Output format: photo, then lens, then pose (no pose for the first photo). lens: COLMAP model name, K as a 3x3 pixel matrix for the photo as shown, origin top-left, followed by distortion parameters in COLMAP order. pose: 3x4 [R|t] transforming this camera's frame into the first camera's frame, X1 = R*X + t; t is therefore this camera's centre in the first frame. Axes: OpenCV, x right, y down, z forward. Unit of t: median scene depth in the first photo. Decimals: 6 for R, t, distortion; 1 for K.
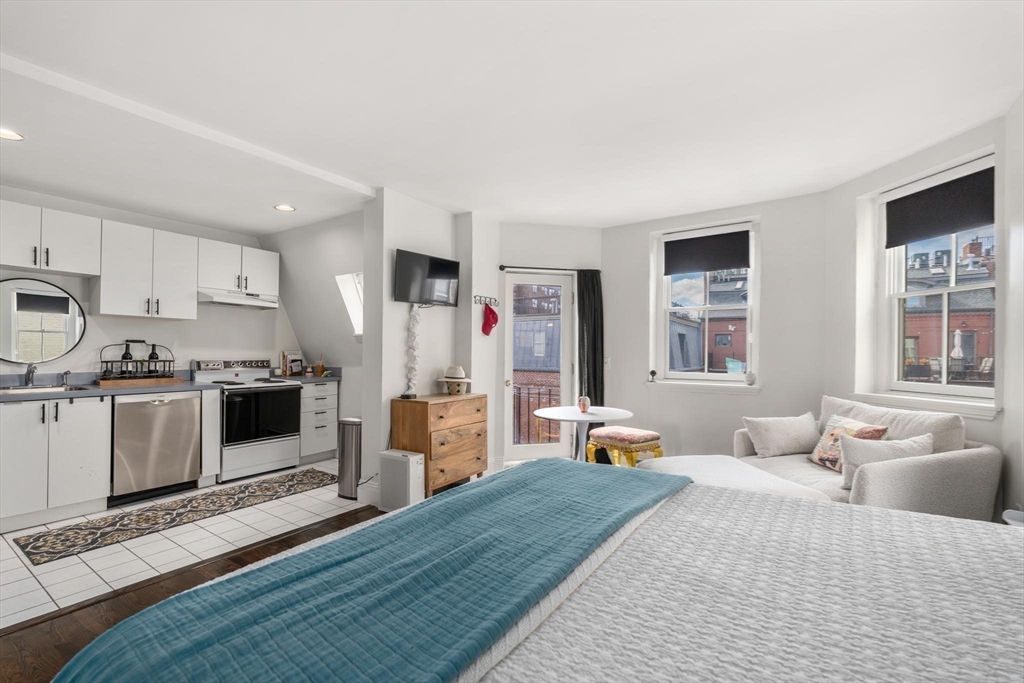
lens RADIAL K [[461.5, 0, 513.3], [0, 461.5, 348.2], [0, 0, 1]] dist [0.001827, -0.000366]
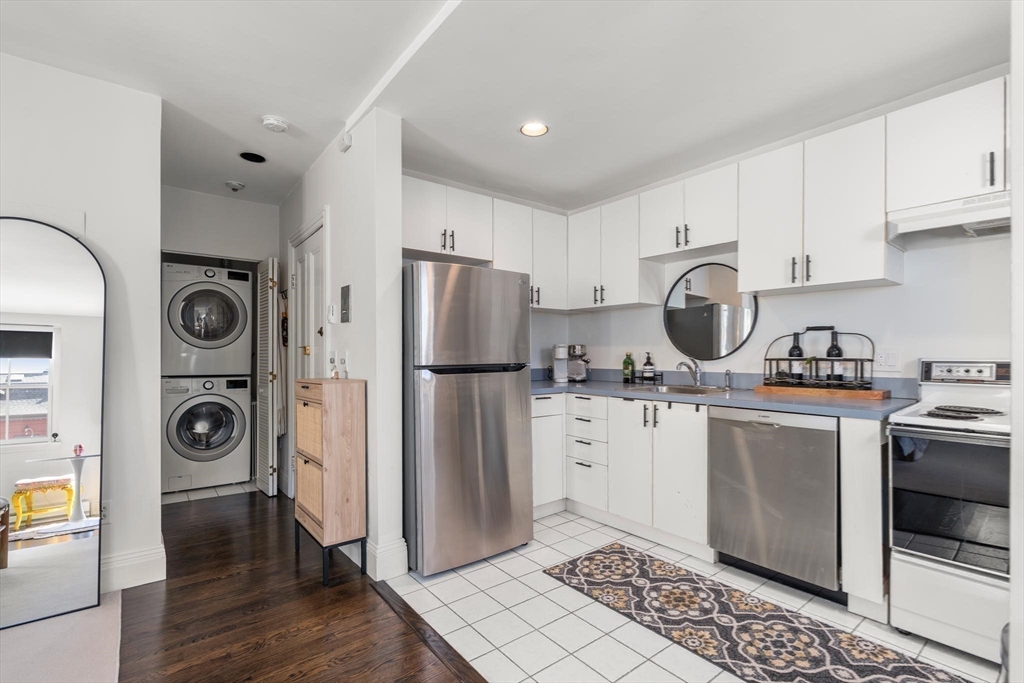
lens RADIAL K [[461.5, 0, 496.3], [0, 461.5, 356.2], [0, 0, 1]] dist [0.001827, -0.000366]
pose [[-0.318340, -0.006289, -0.947956, -0.087228], [0.001511, 0.999973, -0.007141, 0.031023], [0.947975, -0.003705, -0.318322, 0.894776]]
